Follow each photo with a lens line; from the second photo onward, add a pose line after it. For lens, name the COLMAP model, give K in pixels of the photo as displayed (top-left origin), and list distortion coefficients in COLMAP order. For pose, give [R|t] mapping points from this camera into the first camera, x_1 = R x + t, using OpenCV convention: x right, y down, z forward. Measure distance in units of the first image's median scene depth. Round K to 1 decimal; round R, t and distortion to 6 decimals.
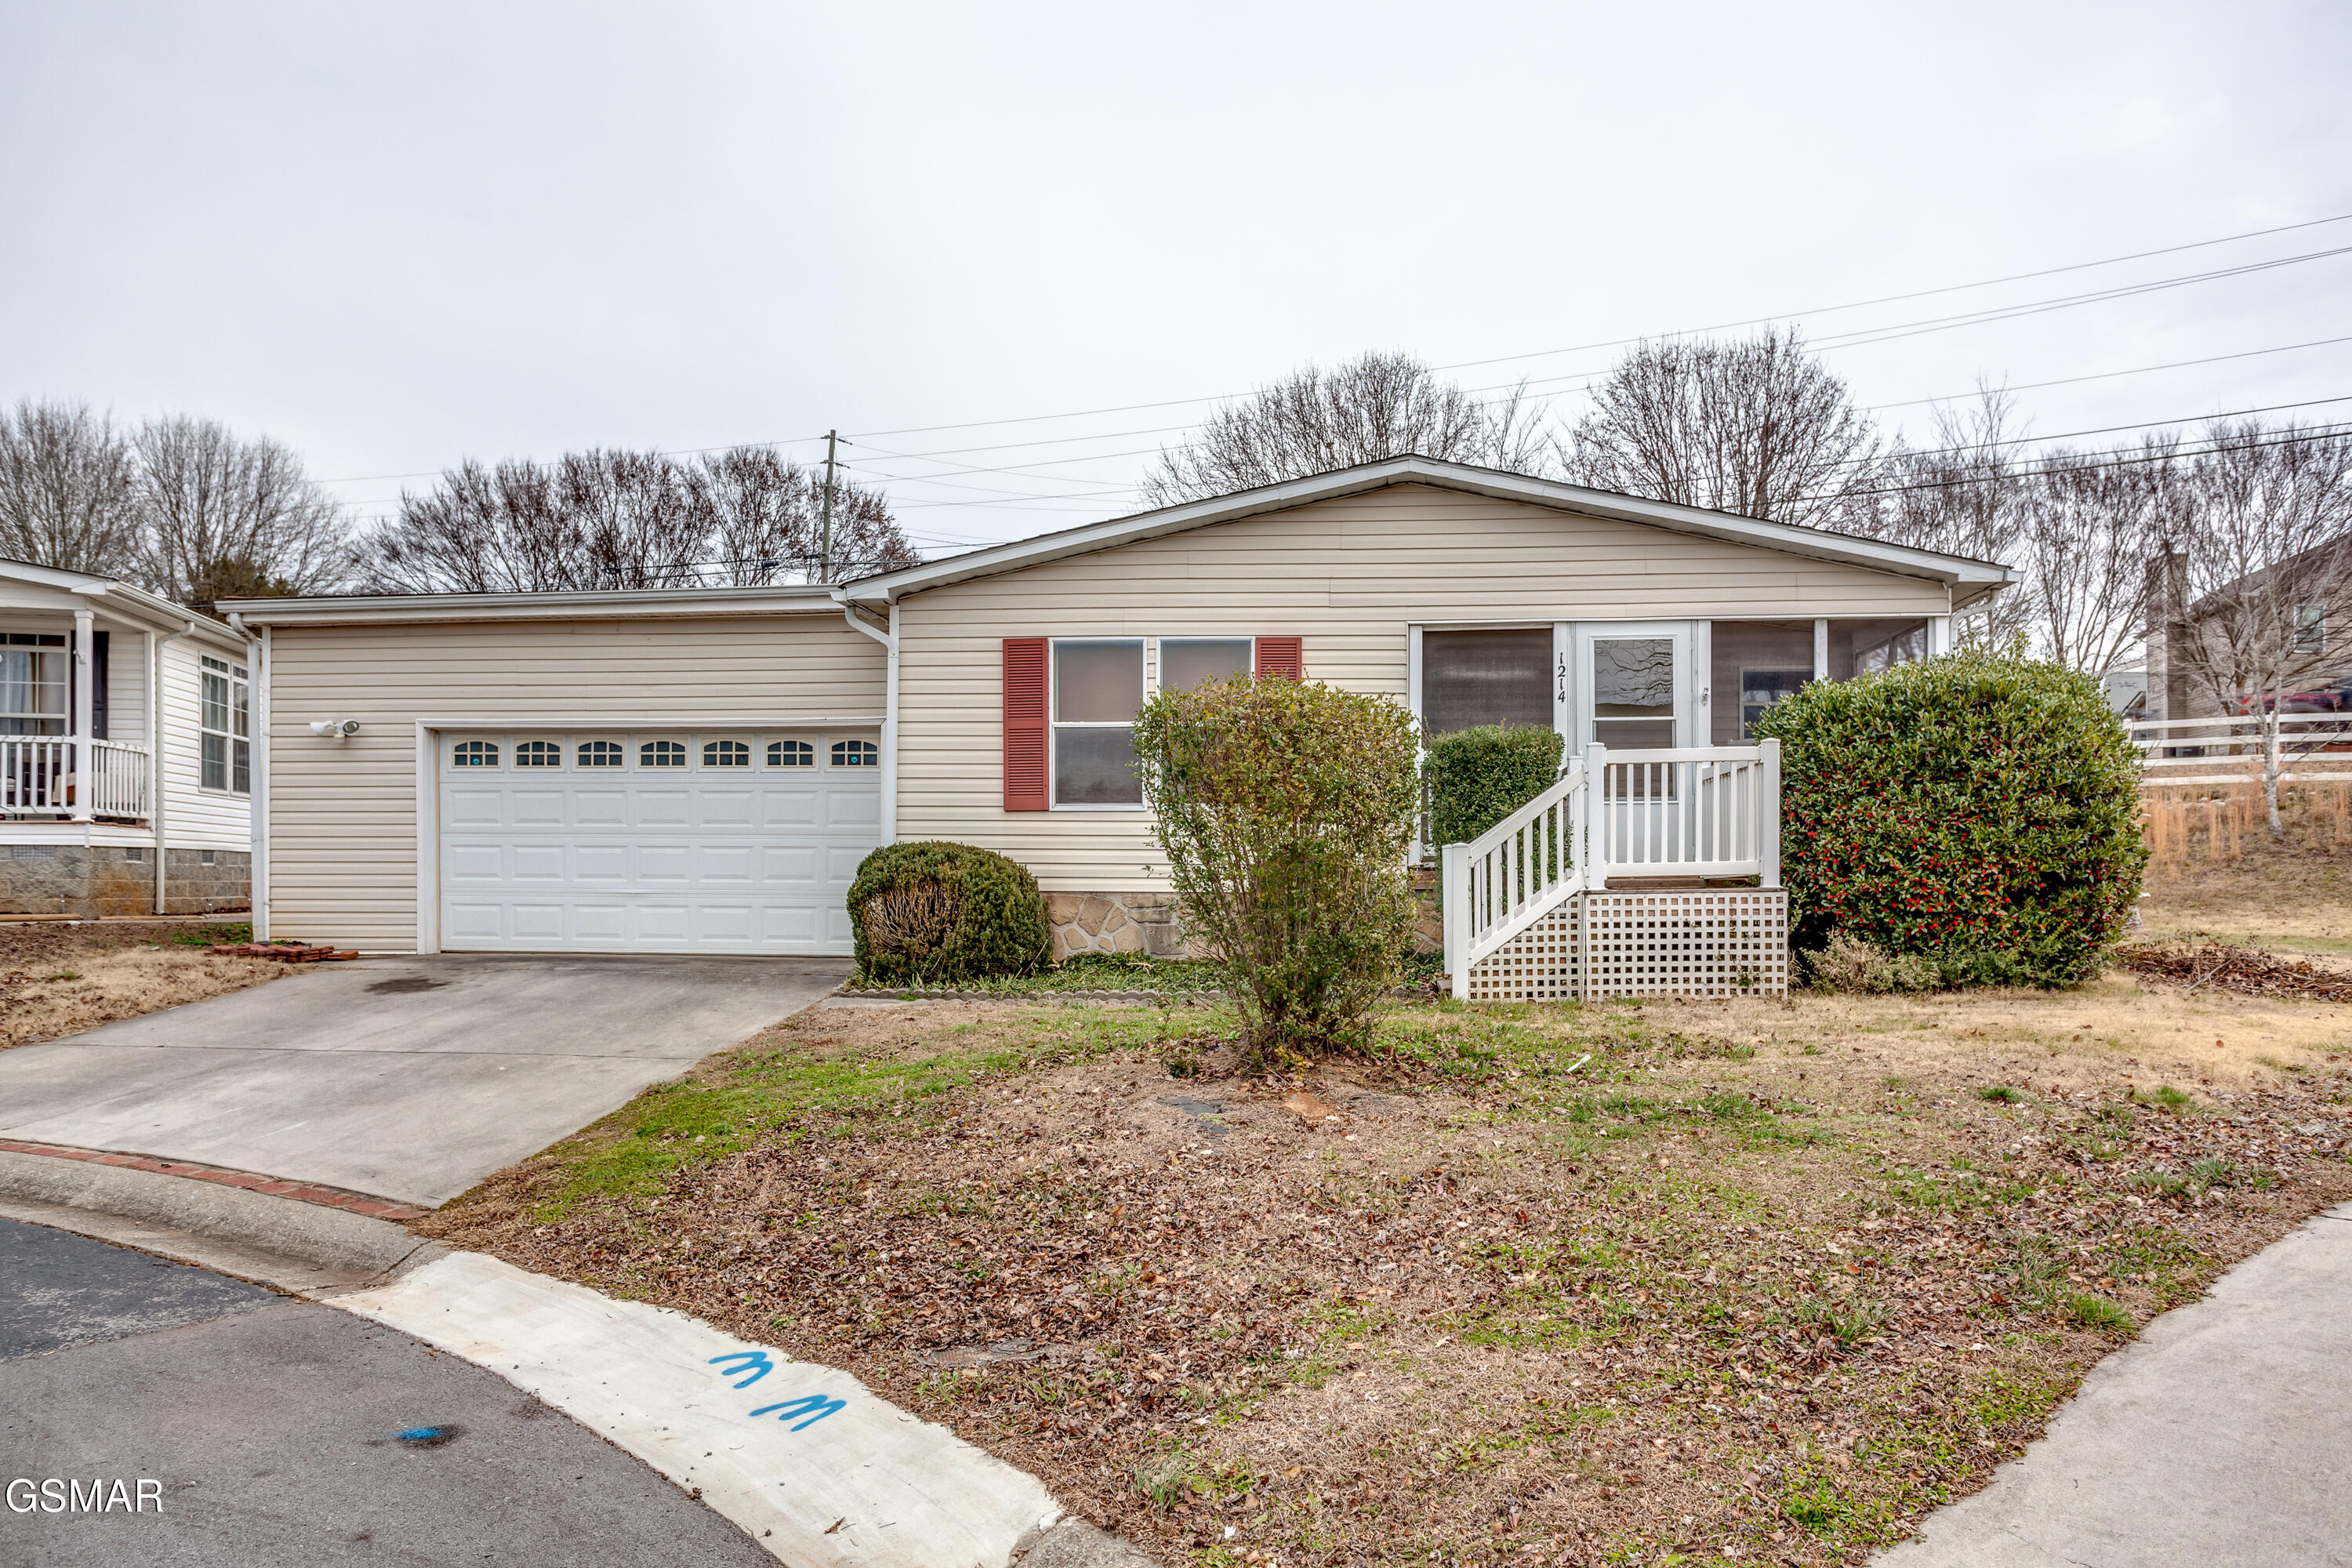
lens RADIAL K [[1635.6, 0, 1175.1], [0, 1635.6, 868.0], [0, 0, 1]] dist [-0.024976, -0.000696]
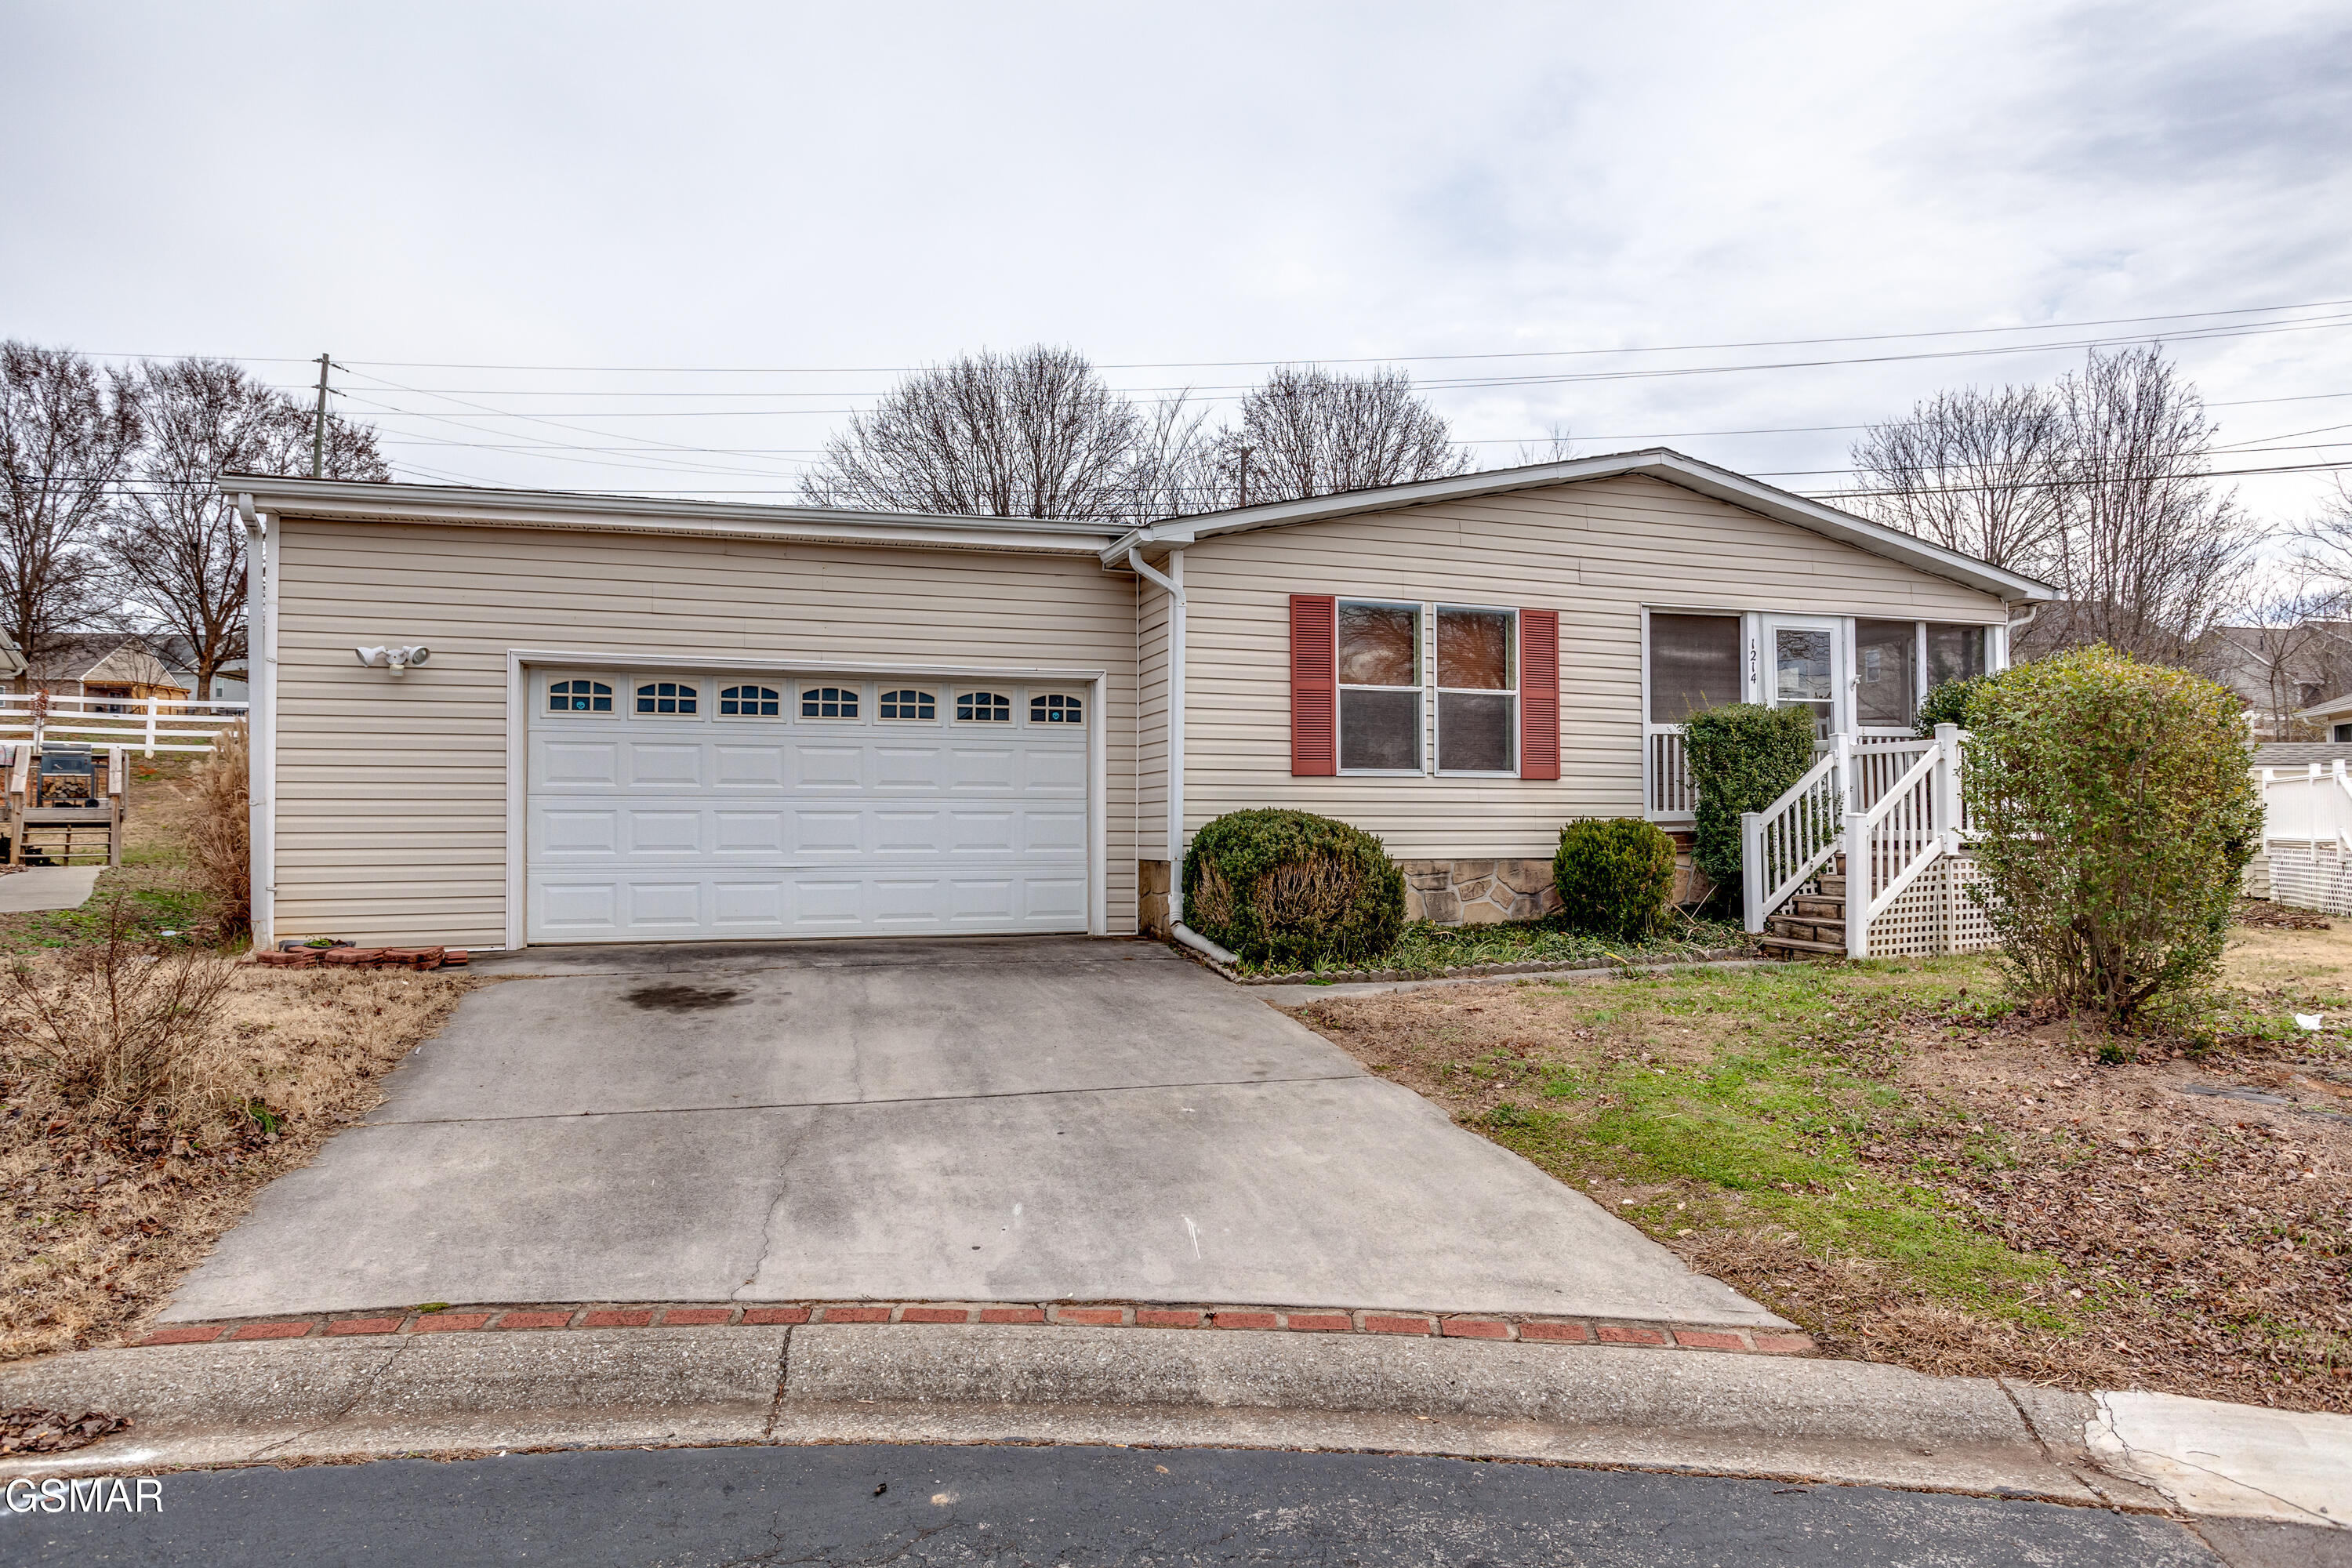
lens RADIAL K [[1441.1, 0, 1176.0], [0, 1441.1, 784.0], [0, 0, 1]] dist [-0.066248, 0.067253]
pose [[0.909256, 0.006108, 0.416193, -0.512055], [0.002040, 0.999815, -0.019129, -0.014258], [-0.416233, 0.018242, 0.909075, 0.269685]]
